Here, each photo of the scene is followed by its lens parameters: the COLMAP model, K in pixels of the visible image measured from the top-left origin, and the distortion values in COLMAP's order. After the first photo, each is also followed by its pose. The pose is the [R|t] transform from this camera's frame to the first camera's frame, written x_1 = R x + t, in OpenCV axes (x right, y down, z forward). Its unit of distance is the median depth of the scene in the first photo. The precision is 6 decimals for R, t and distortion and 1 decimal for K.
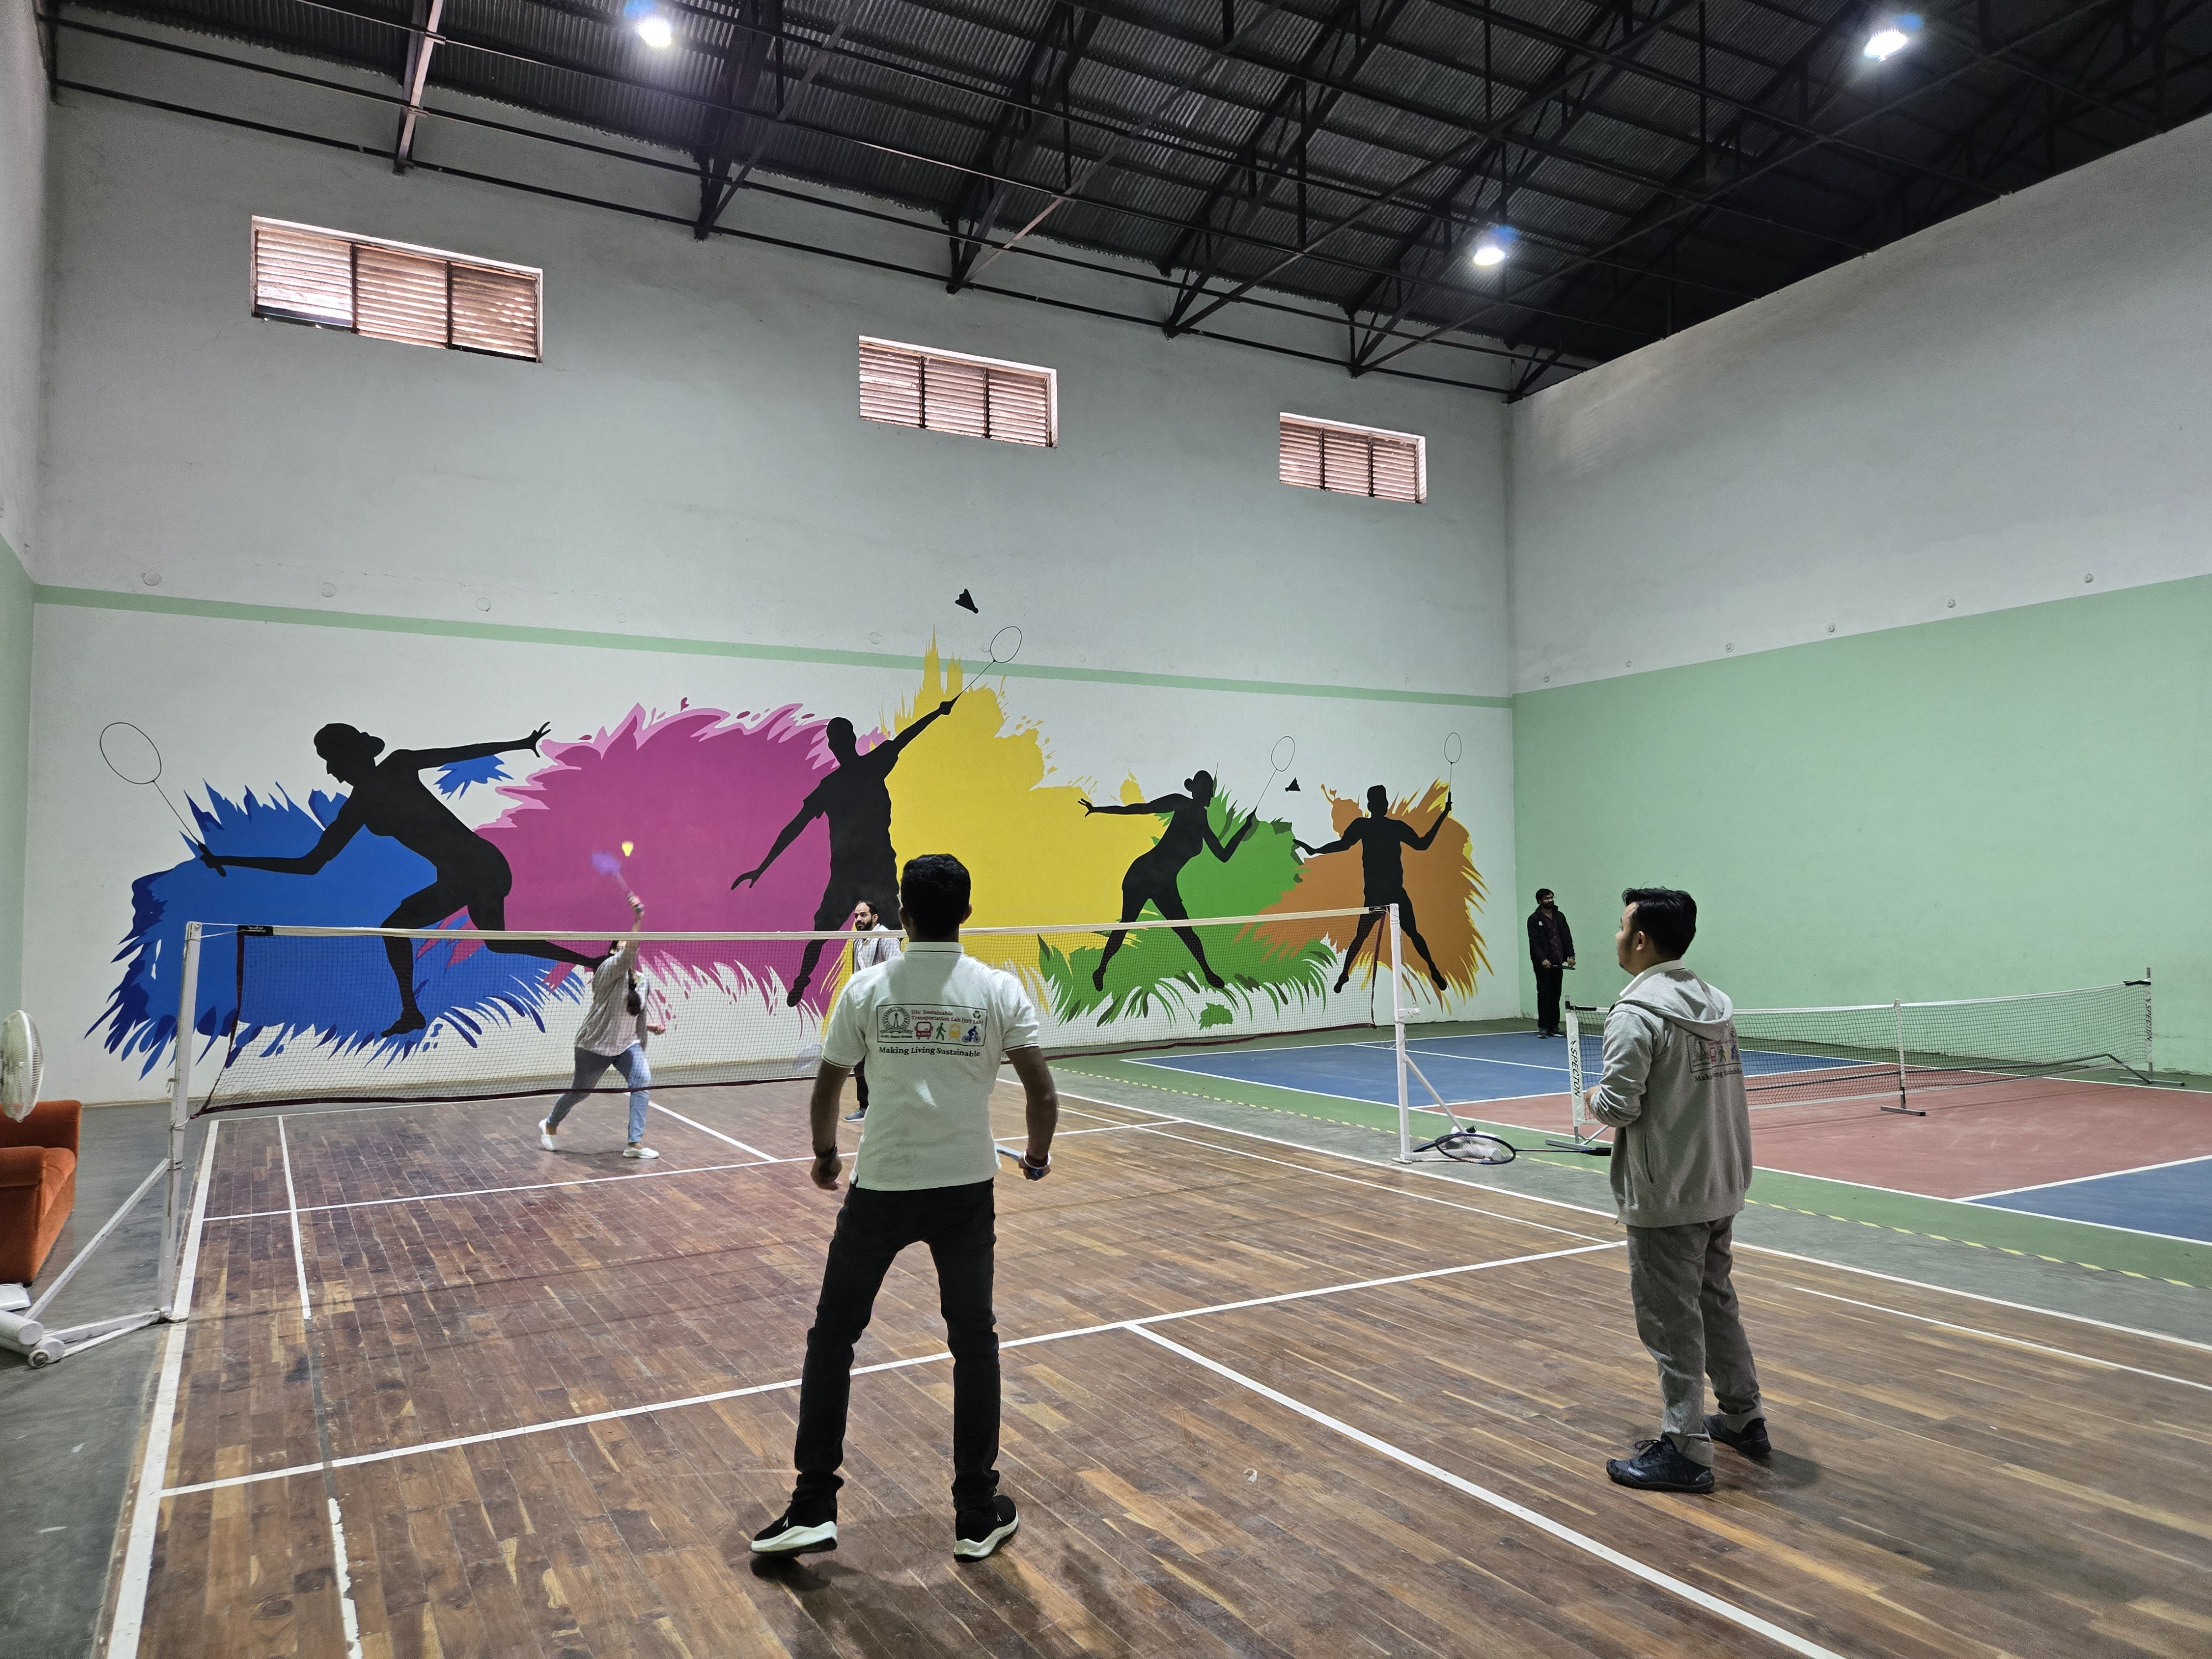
lens RADIAL K [[1471.3, 0, 1106.0], [0, 1471.3, 829.5], [0, 0, 1]] dist [0.066782, -0.061813]
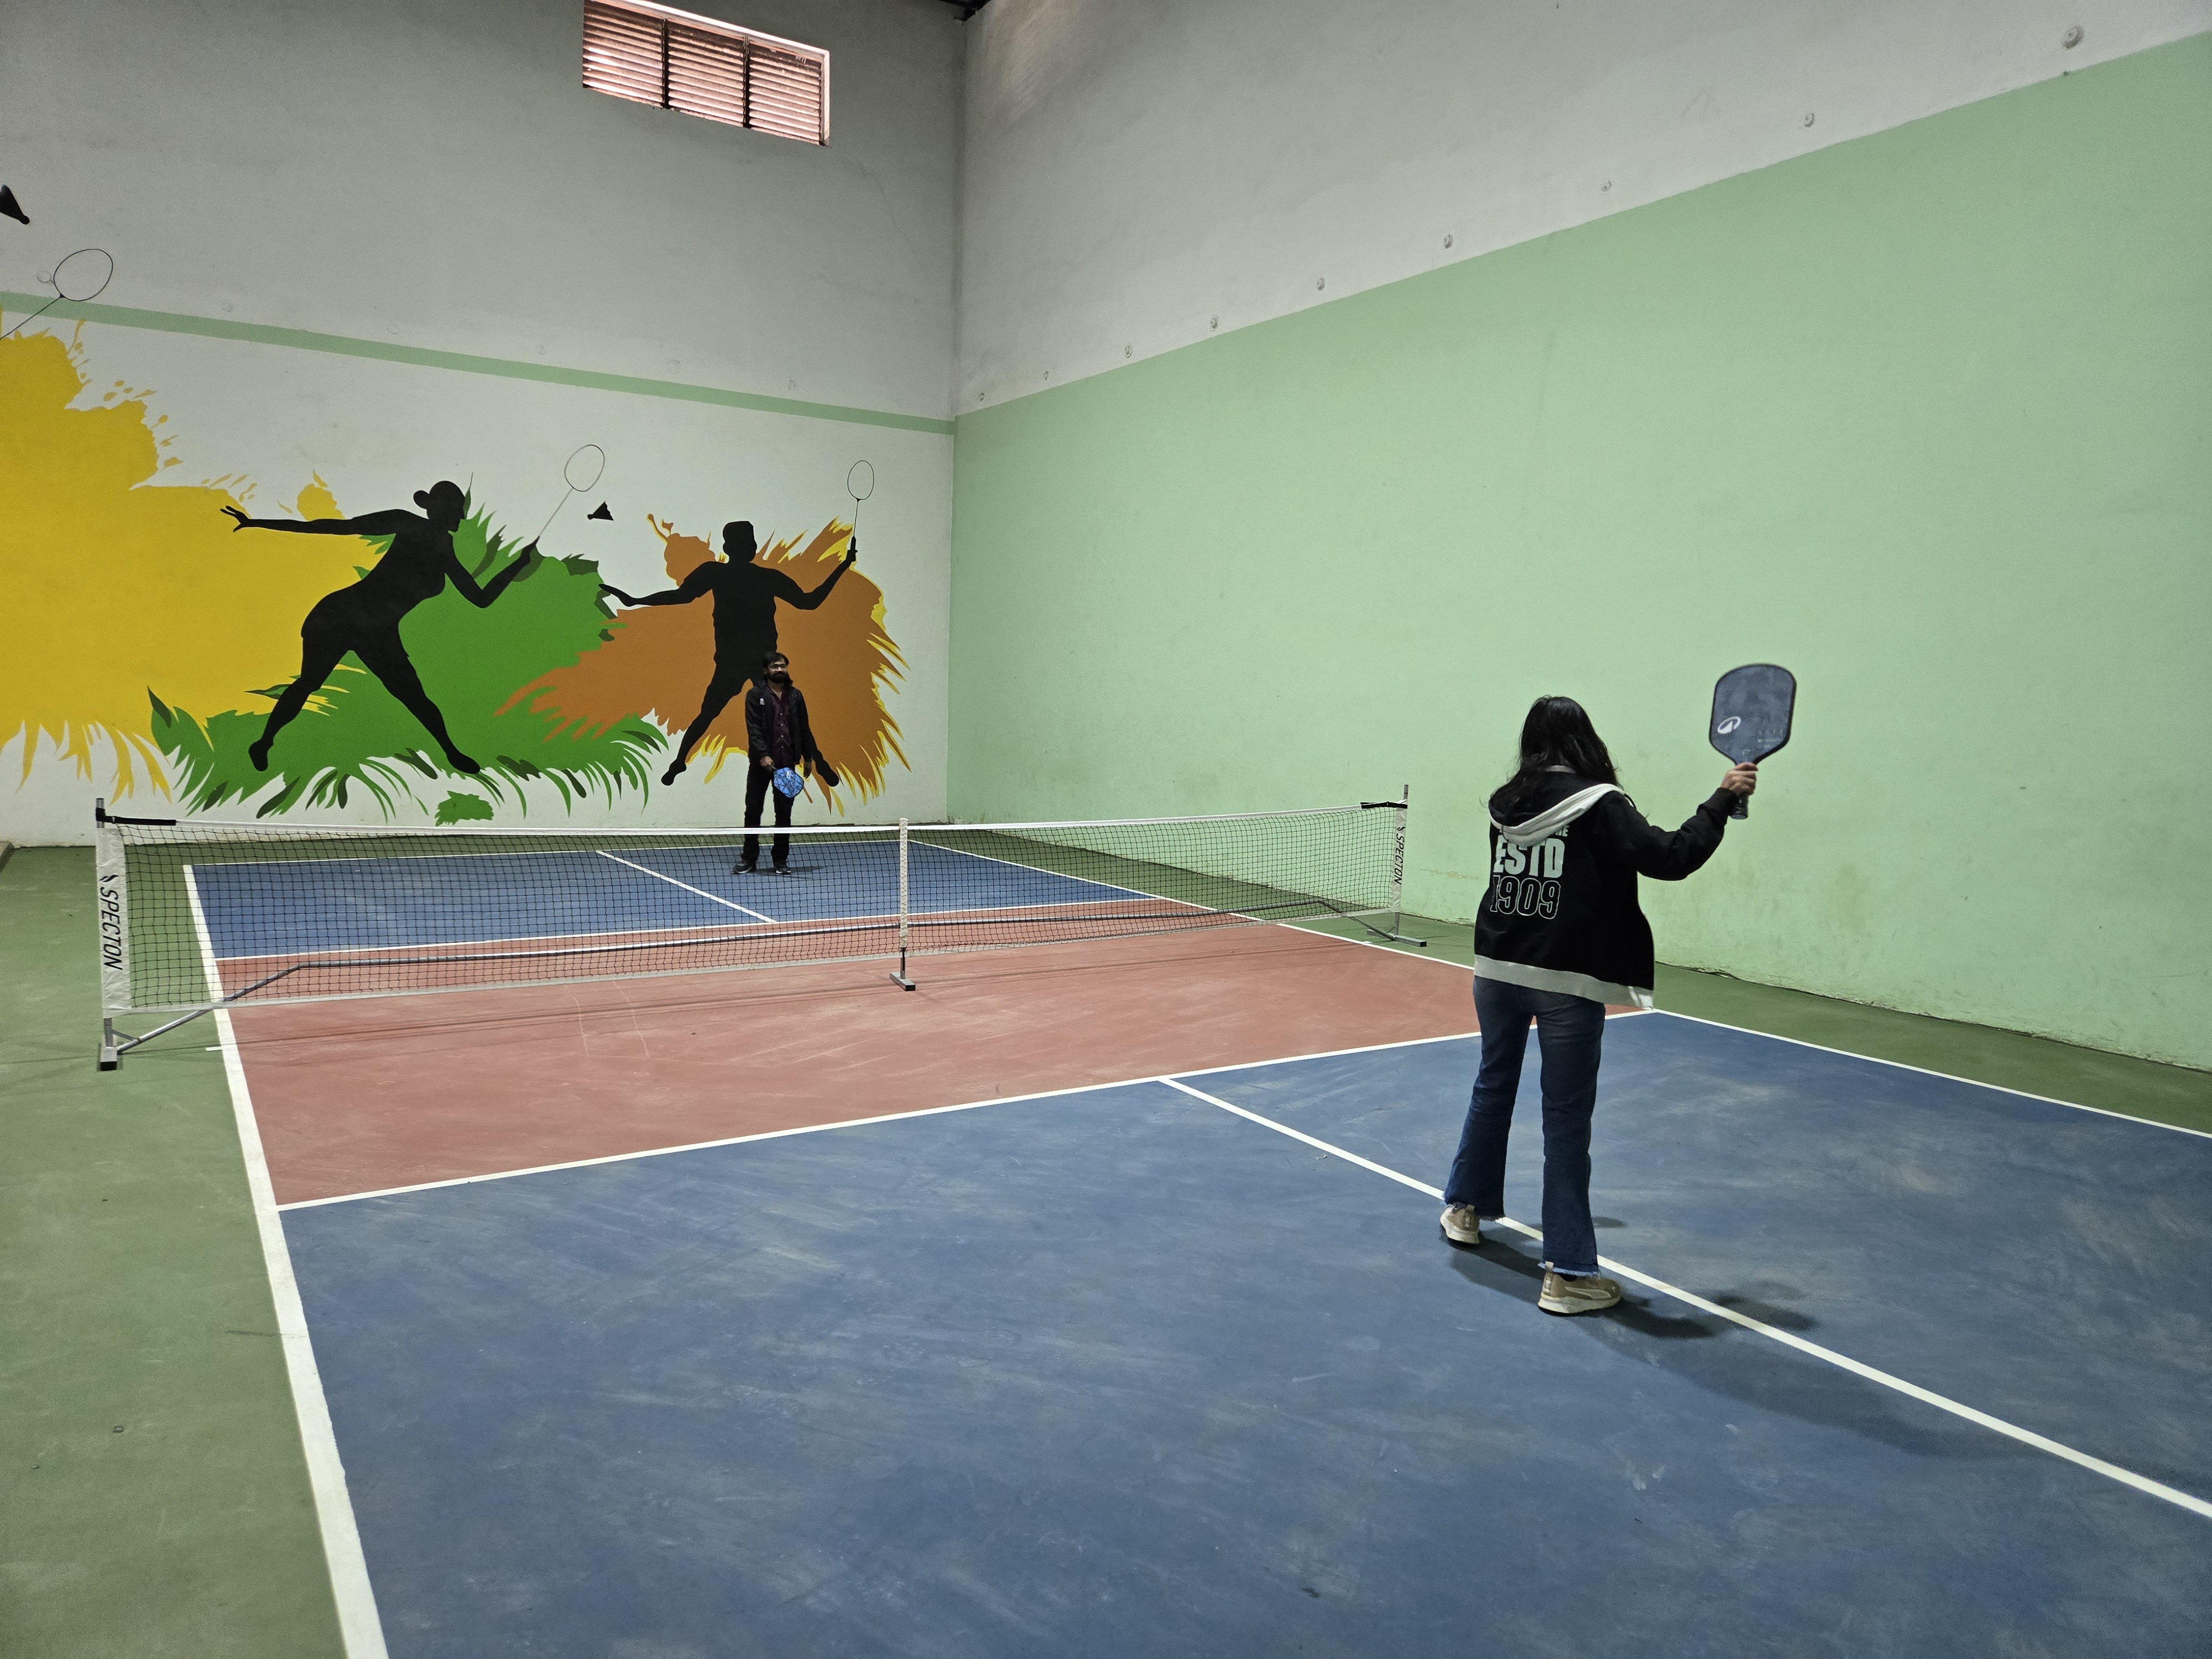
lens RADIAL K [[1471.3, 0, 1106.0], [0, 1471.3, 829.5], [0, 0, 1]] dist [0.066782, -0.061813]
pose [[0.996854, 0.033847, 0.071672, 0.342421], [-0.043753, 0.988972, 0.141495, 0.012457], [-0.066093, -0.144186, 0.987341, 0.204984]]
